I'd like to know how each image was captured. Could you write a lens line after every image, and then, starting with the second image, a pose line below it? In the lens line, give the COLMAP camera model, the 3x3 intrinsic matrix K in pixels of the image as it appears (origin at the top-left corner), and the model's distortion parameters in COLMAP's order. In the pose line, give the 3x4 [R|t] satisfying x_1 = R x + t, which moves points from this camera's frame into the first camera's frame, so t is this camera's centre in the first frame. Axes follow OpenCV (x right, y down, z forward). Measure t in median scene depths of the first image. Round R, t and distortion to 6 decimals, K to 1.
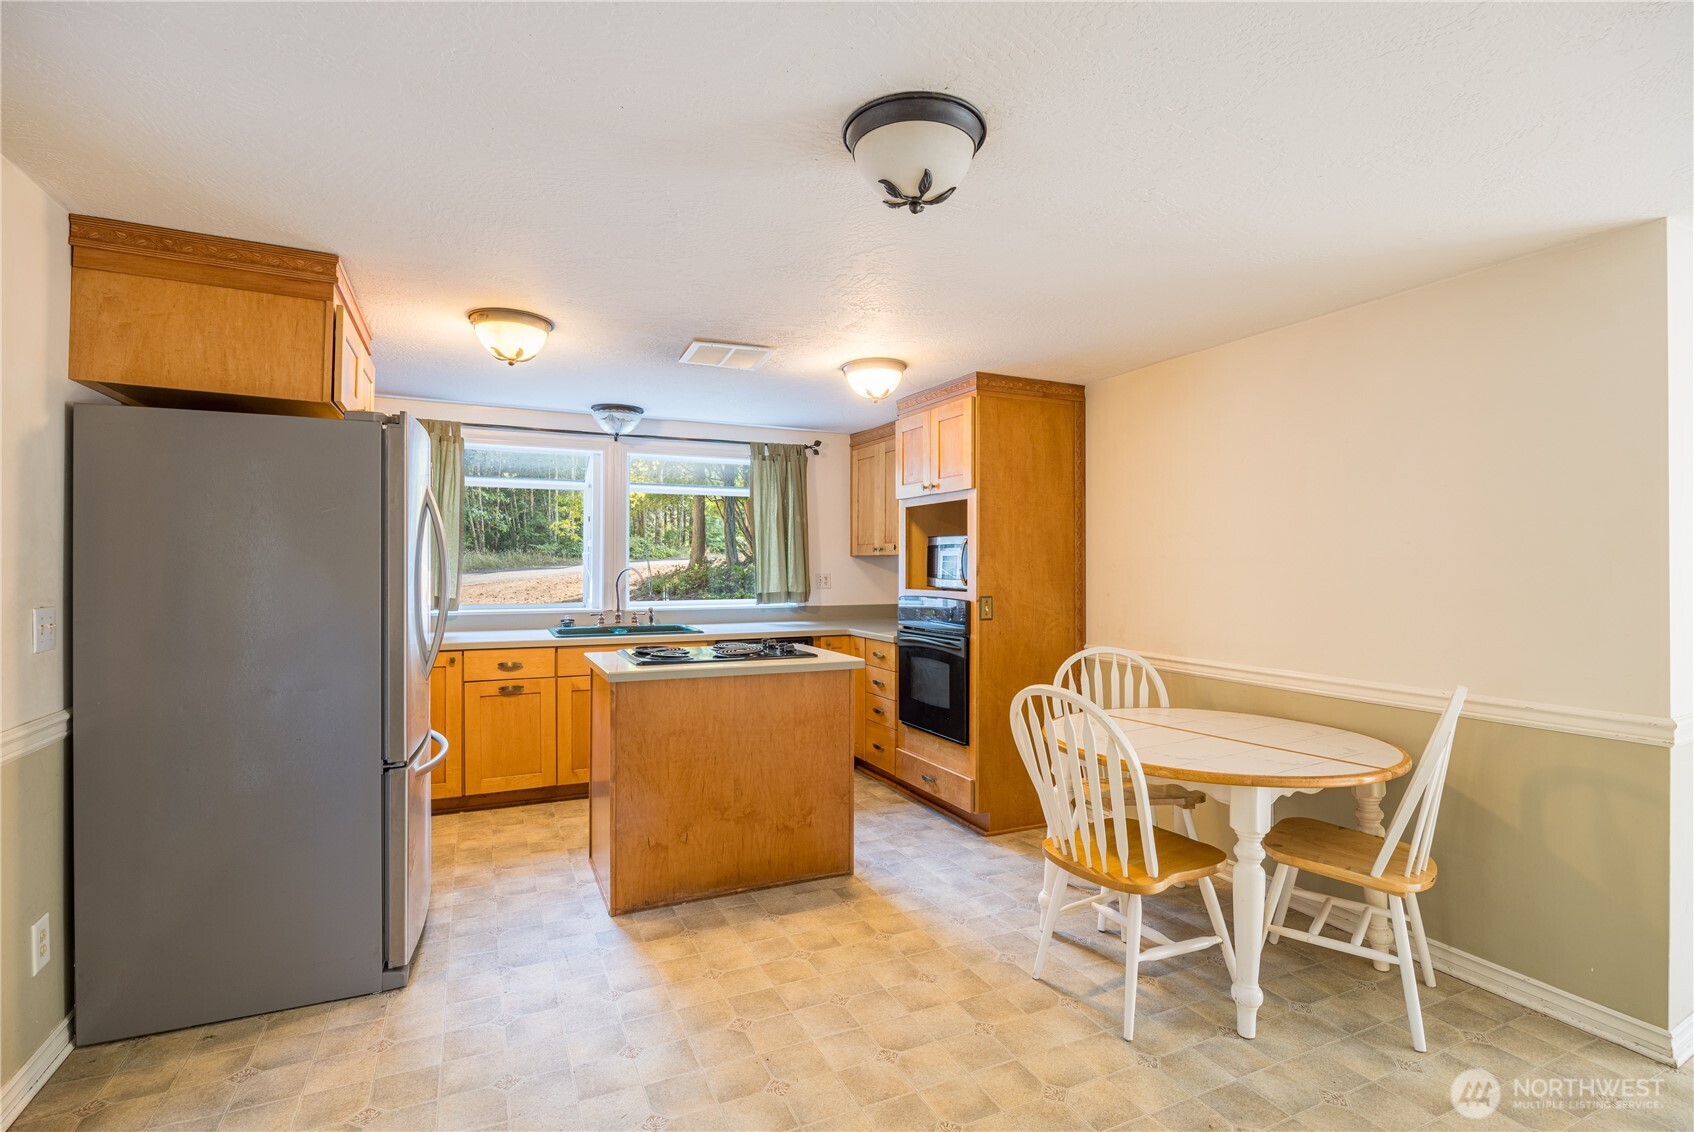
lens RADIAL K [[795.9, 0, 848.2], [0, 795.9, 565.6], [0, 0, 1]] dist [-0.014595, 0.001242]
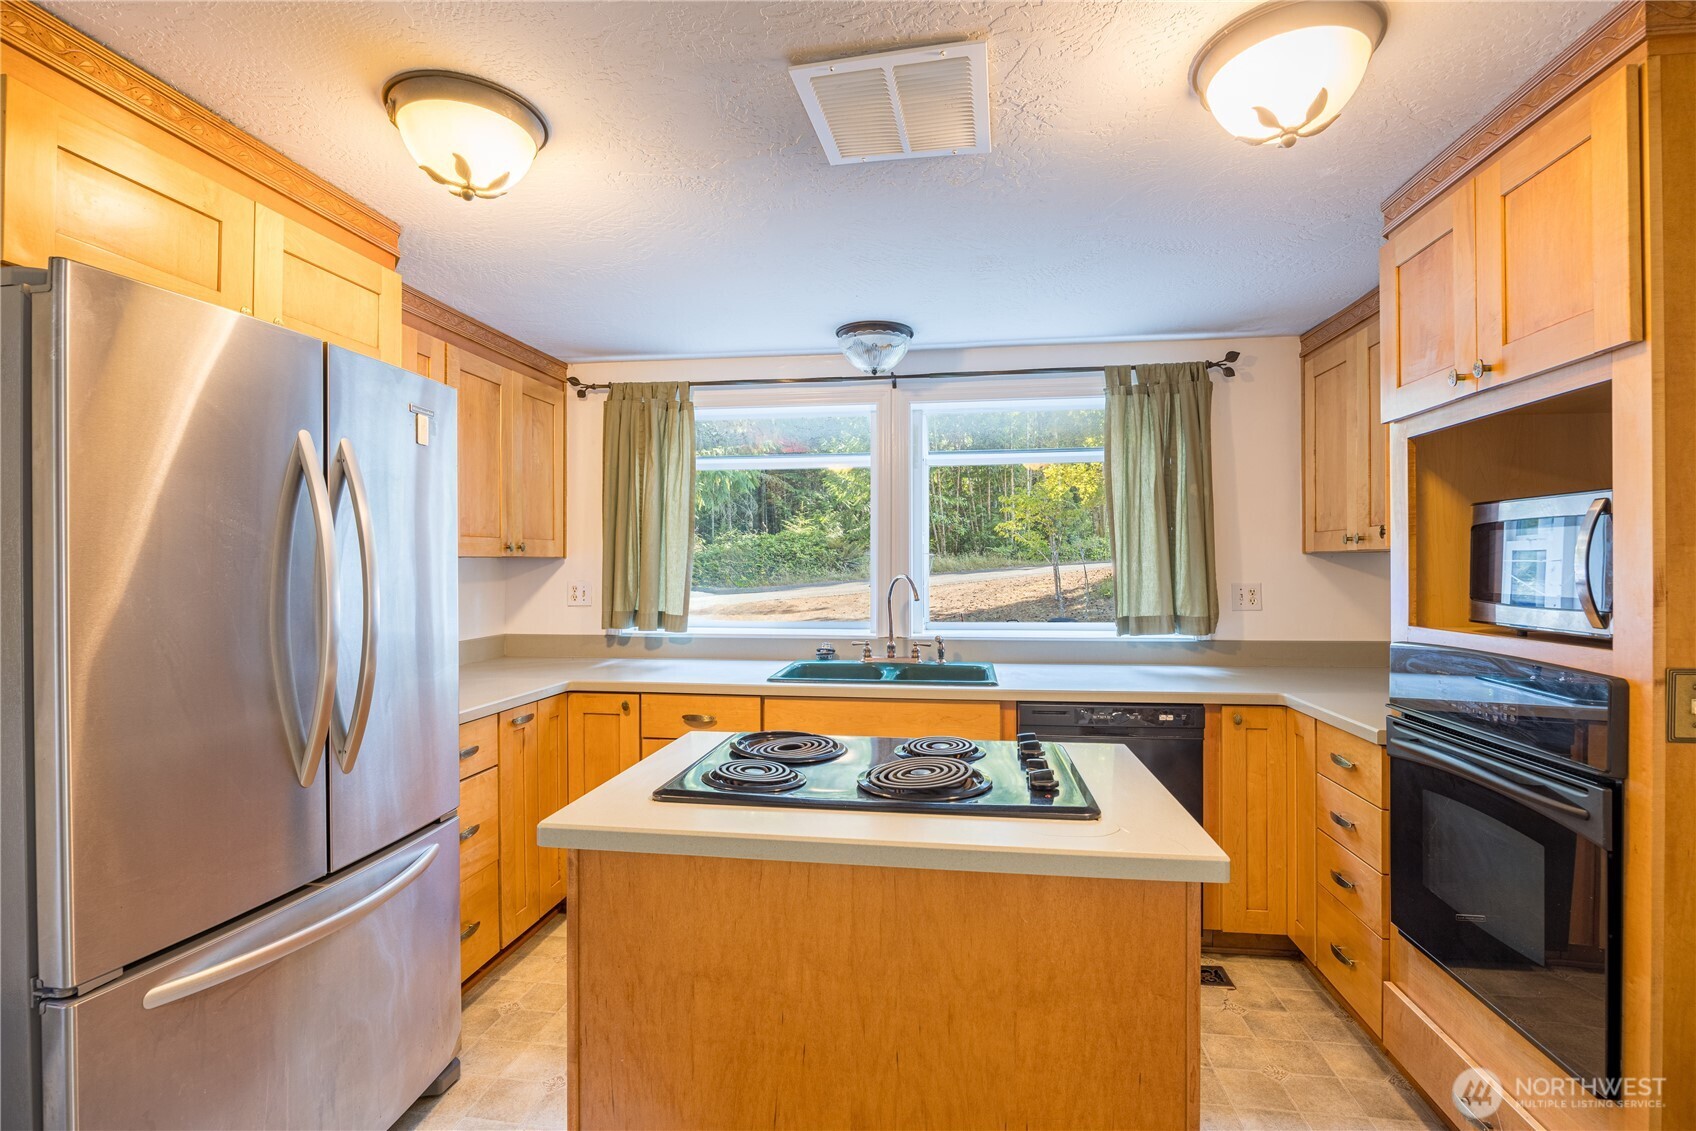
lens RADIAL K [[796.9, 0, 845.1], [0, 796.9, 566.1], [0, 0, 1]] dist [-0.014595, 0.001242]
pose [[0.836547, -0.004562, -0.547875, 0.048728], [0.003683, 0.999990, -0.002703, -0.003086], [0.547882, 0.000243, 0.836556, 0.445202]]
